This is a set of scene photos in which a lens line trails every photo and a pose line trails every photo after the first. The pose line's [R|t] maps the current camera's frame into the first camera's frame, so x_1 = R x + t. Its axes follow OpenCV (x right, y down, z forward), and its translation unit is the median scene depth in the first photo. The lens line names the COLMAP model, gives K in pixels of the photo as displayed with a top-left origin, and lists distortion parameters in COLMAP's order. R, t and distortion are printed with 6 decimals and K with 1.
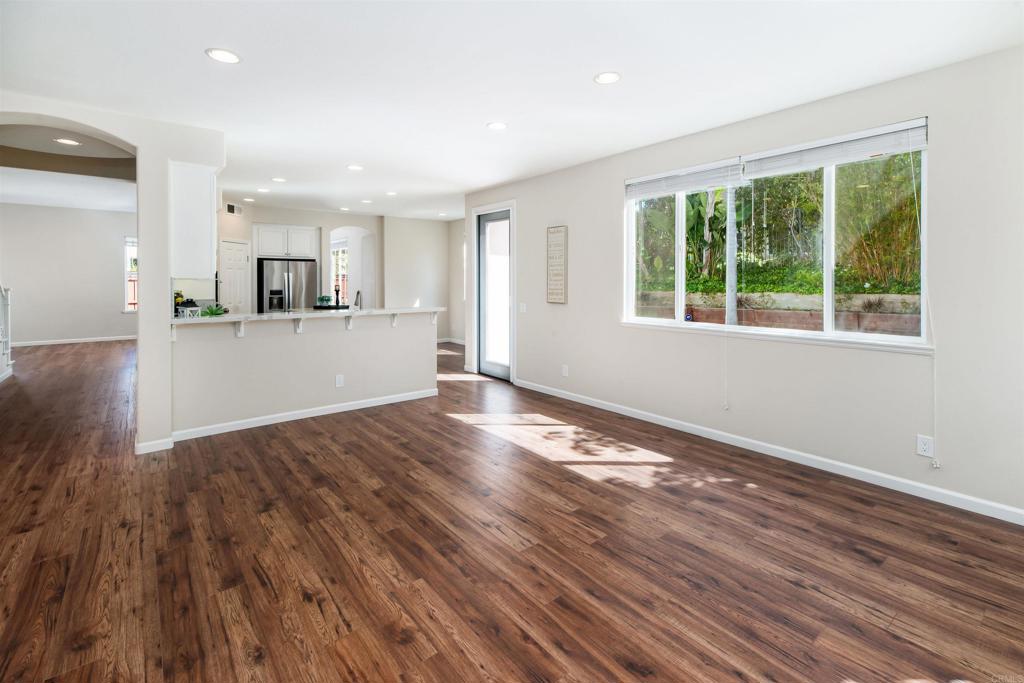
lens RADIAL K [[470.1, 0, 513.1], [0, 470.1, 273.7], [0, 0, 1]] dist [0.009499, -0.000902]
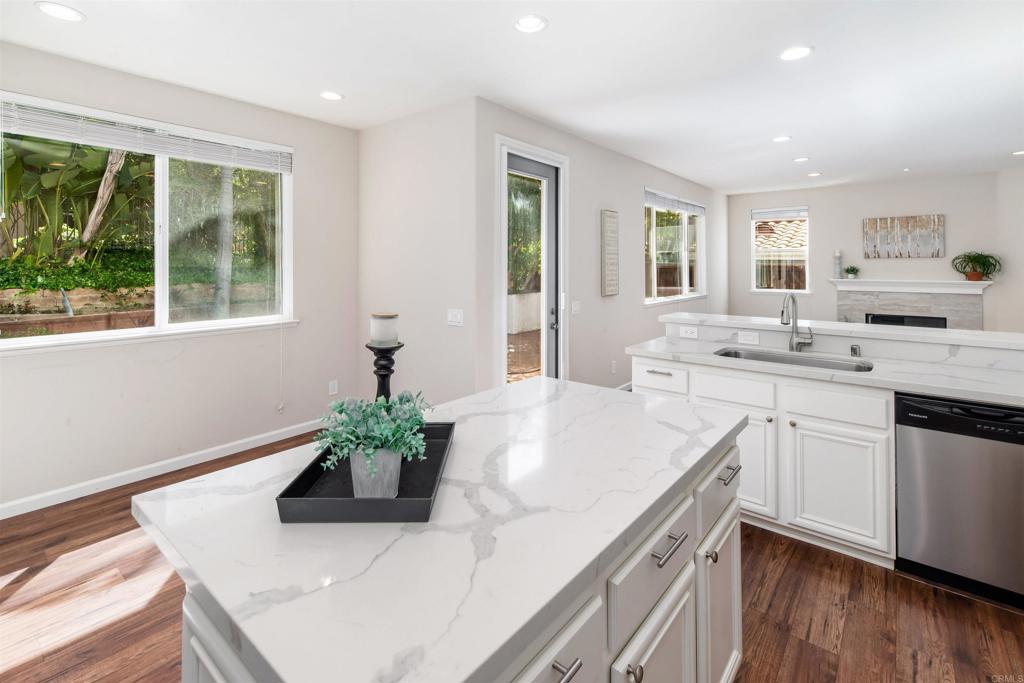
lens RADIAL K [[470.1, 0, 510.1], [0, 470.1, 269.9], [0, 0, 1]] dist [0.009499, -0.000902]
pose [[-0.207529, -0.009288, 0.978185, -1.331535], [-0.013592, 0.999886, 0.006610, 0.018067], [-0.978134, -0.011924, -0.207632, 2.436090]]
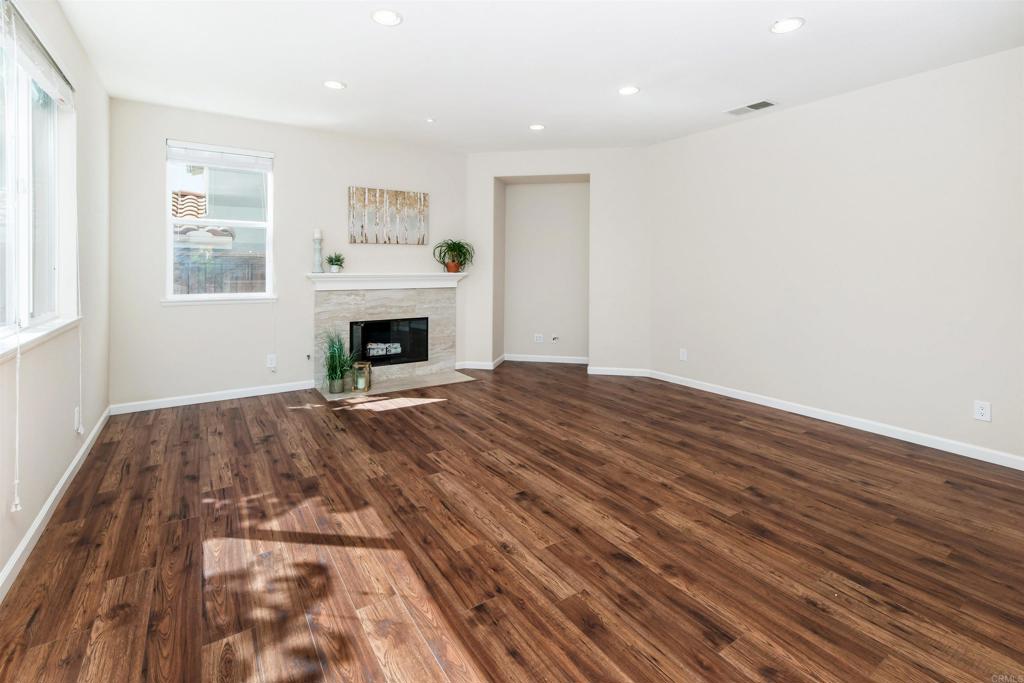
lens RADIAL K [[471.0, 0, 518.3], [0, 471.0, 262.0], [0, 0, 1]] dist [0.005348, -0.000961]
pose [[-0.997335, -0.000600, 0.072956, -0.109763], [-0.002533, 0.999648, -0.026402, 0.059272], [-0.072915, -0.026517, -0.996986, 1.814581]]
